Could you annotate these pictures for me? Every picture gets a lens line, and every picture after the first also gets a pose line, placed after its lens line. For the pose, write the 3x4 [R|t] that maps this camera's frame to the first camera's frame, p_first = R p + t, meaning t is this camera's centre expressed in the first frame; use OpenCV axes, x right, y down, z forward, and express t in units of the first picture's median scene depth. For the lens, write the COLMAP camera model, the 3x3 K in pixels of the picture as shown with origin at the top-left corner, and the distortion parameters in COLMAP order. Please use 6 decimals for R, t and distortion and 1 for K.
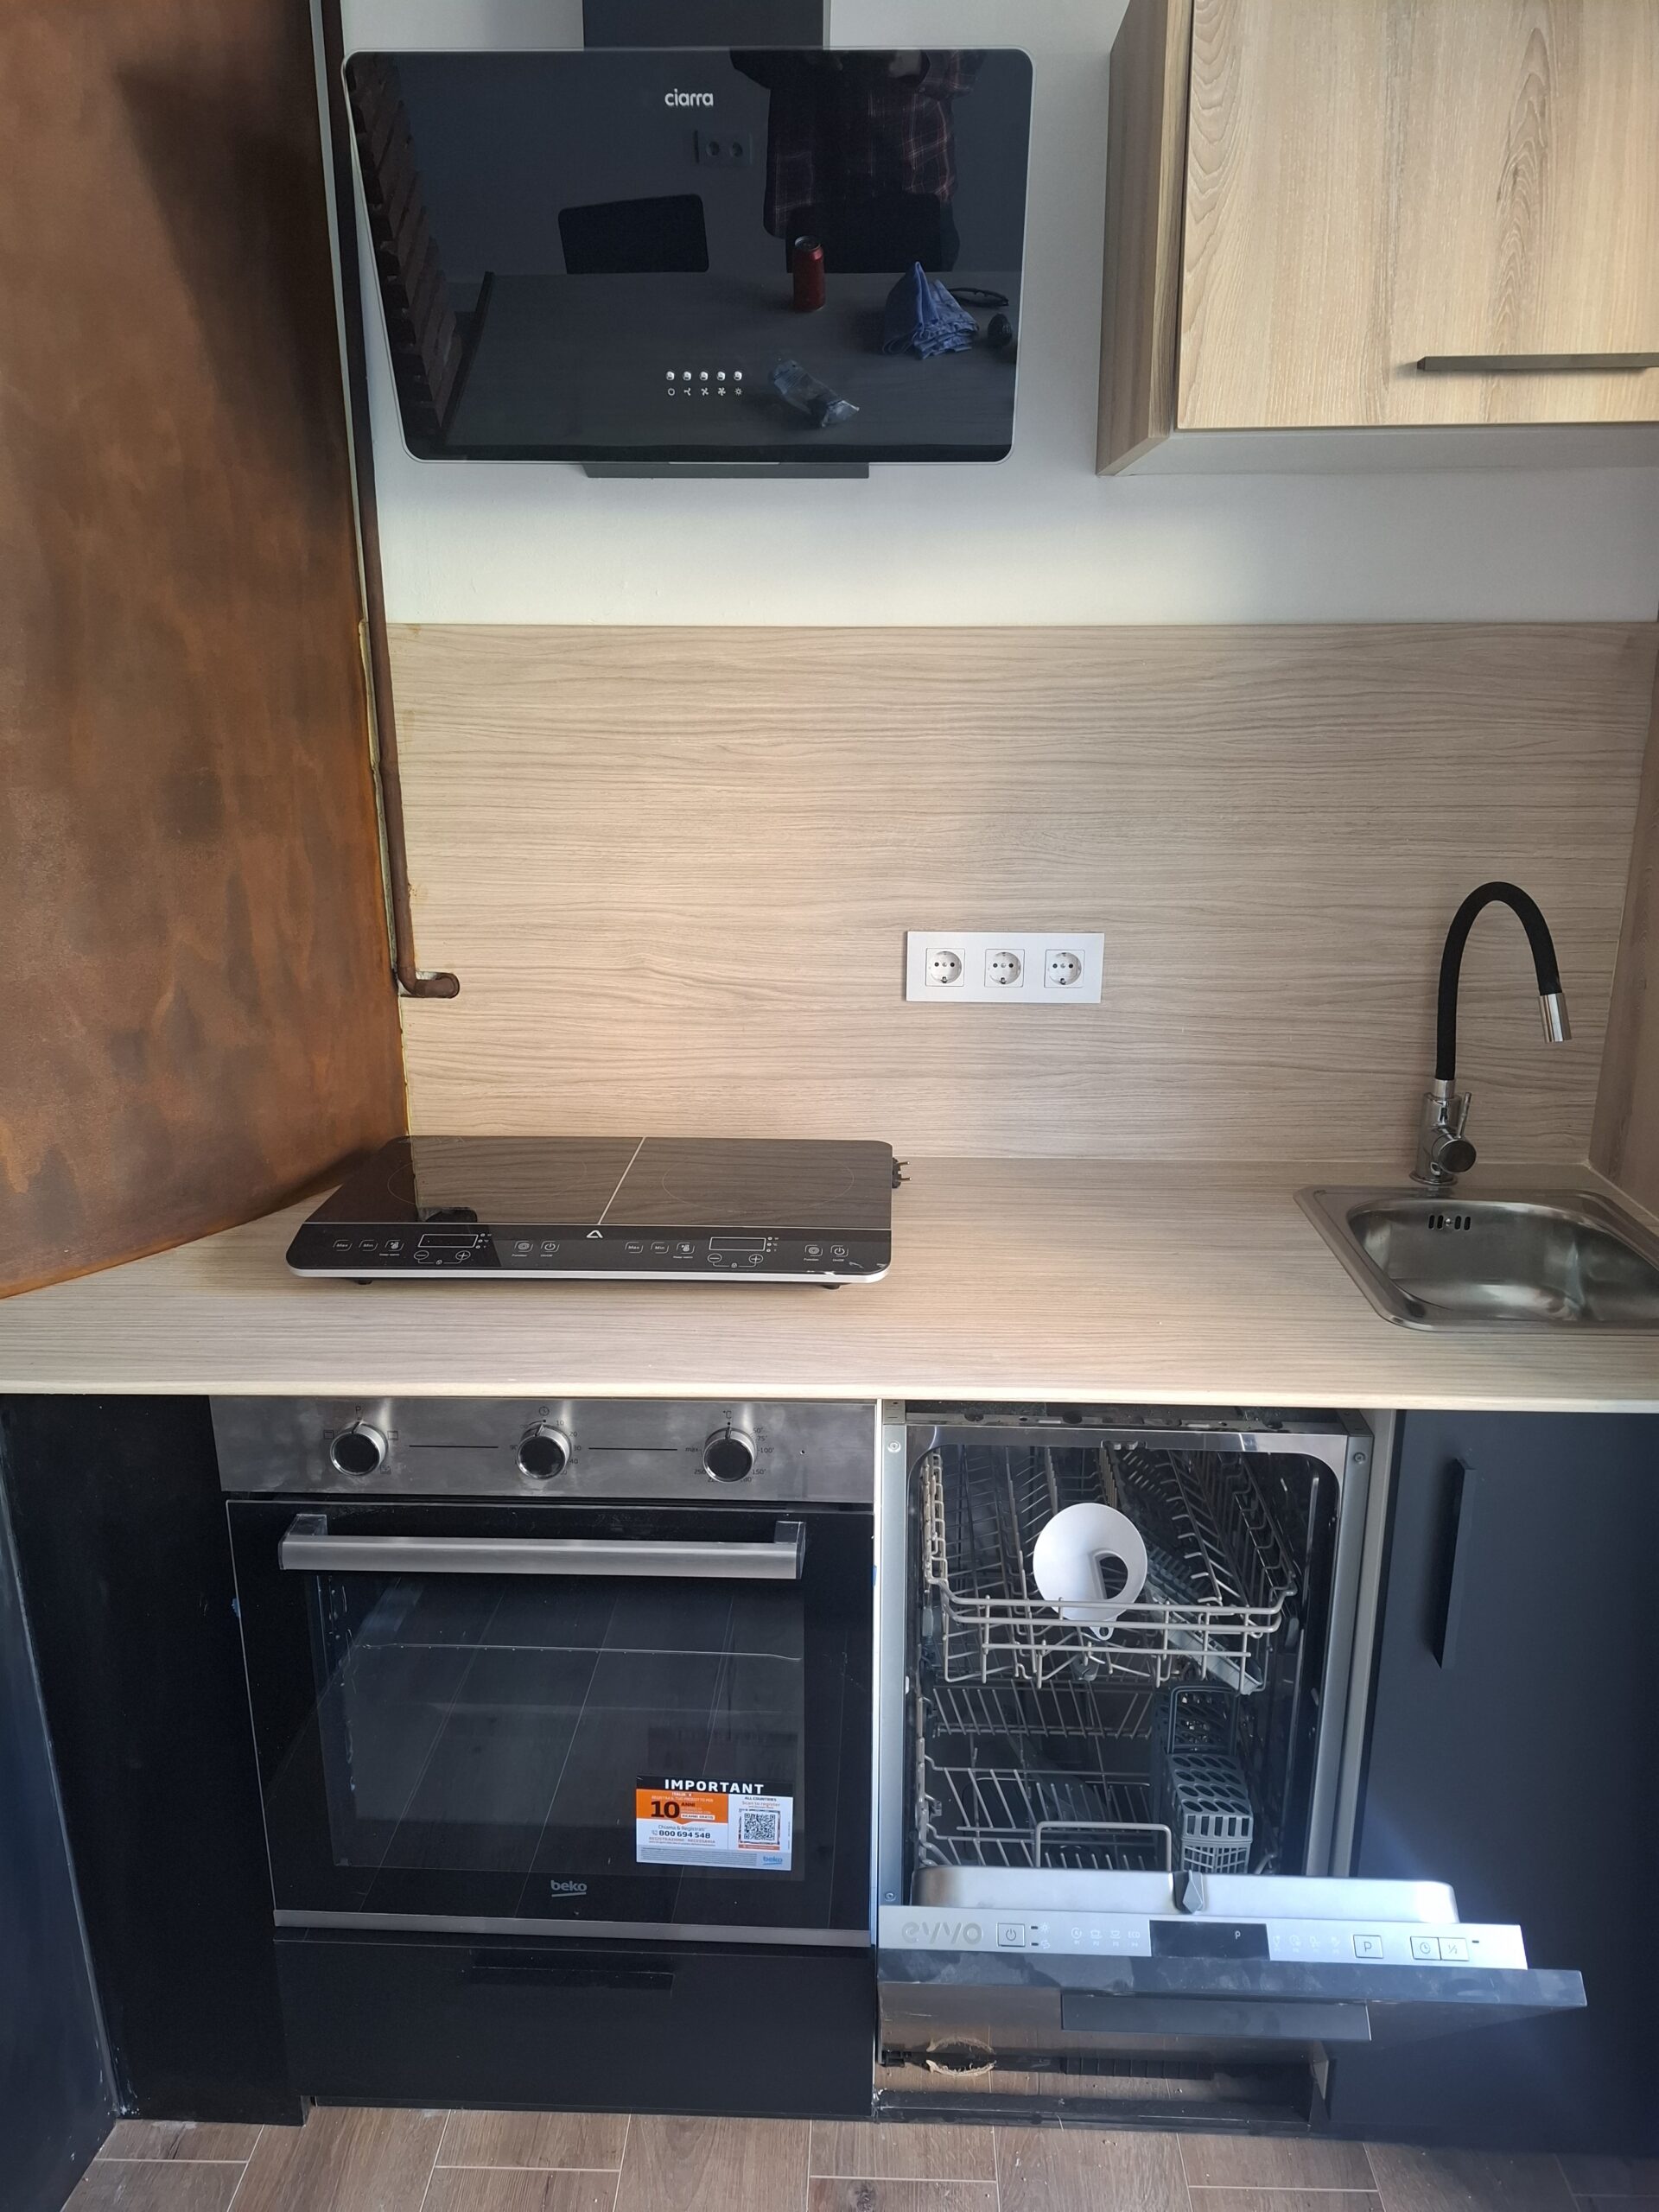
lens RADIAL K [[1518.2, 0, 831.2], [0, 1518.2, 1088.6], [0, 0, 1]] dist [0.120763, -0.156835]
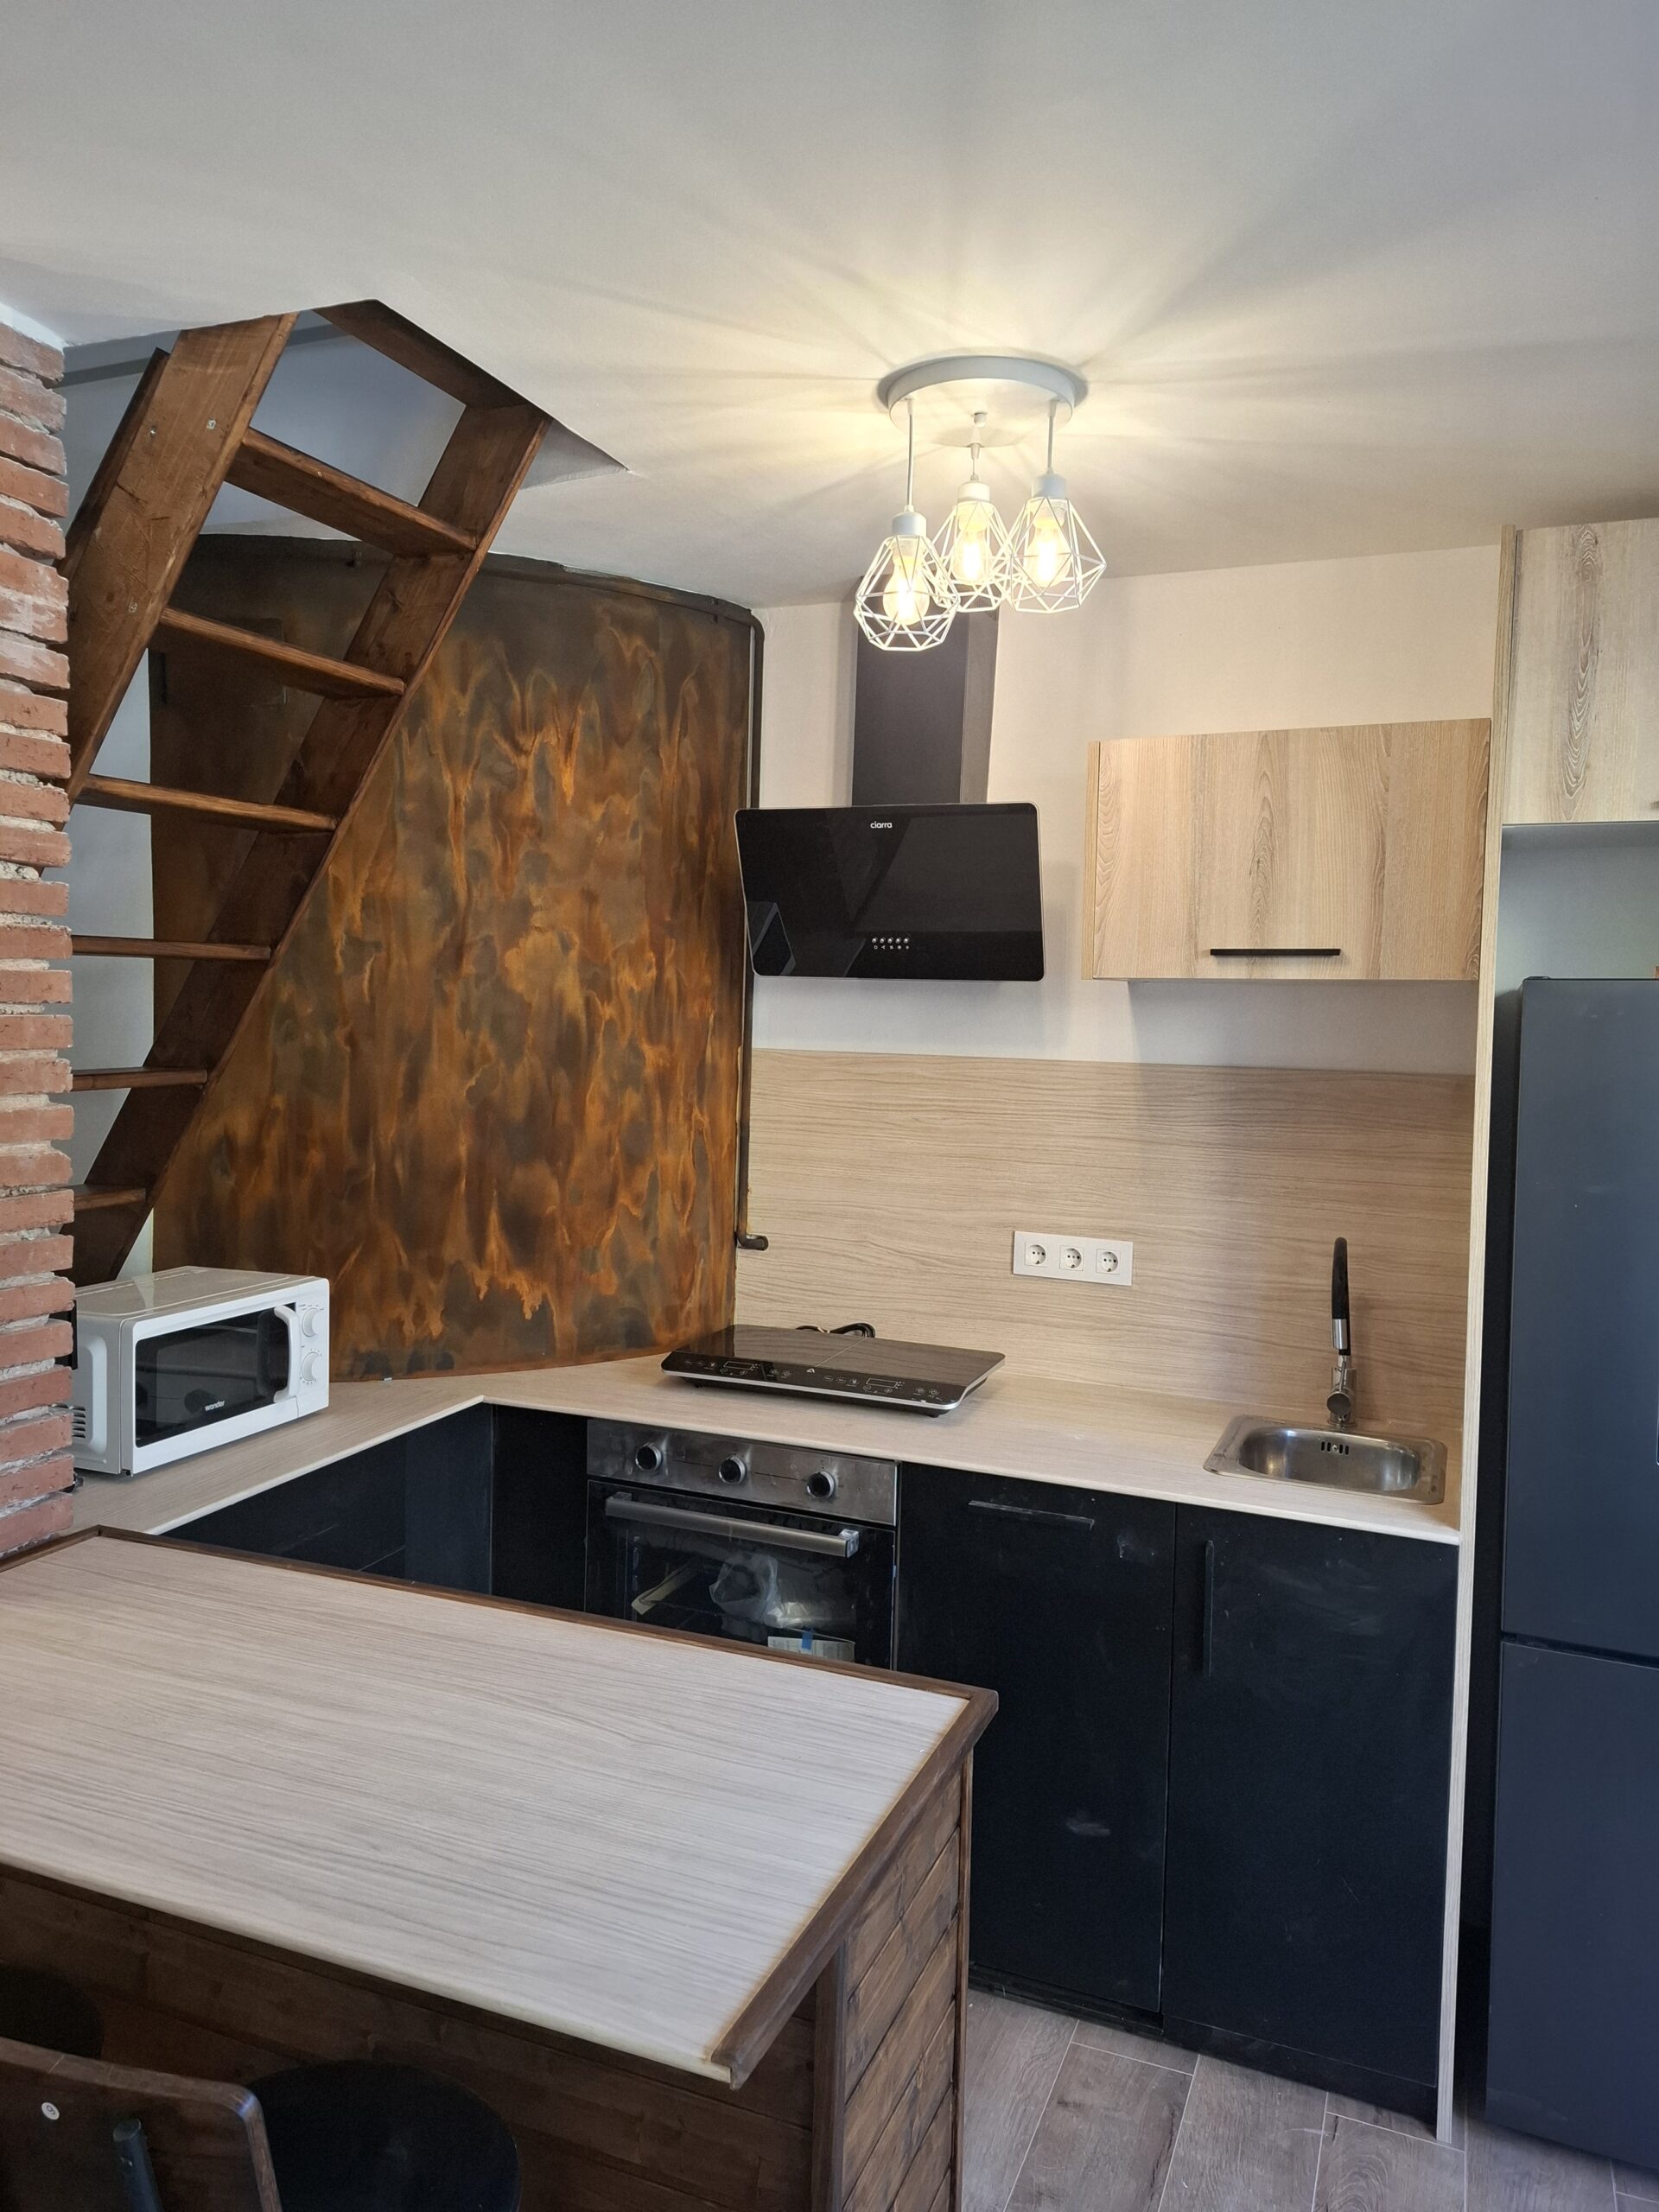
lens RADIAL K [[1518.2, 0, 831.2], [0, 1518.2, 1088.6], [0, 0, 1]] dist [0.120763, -0.156835]
pose [[0.936458, 0.043814, -0.348032, 0.438675], [-0.121906, 0.970976, -0.205779, 0.113526], [0.328915, 0.235131, 0.914619, -0.634070]]
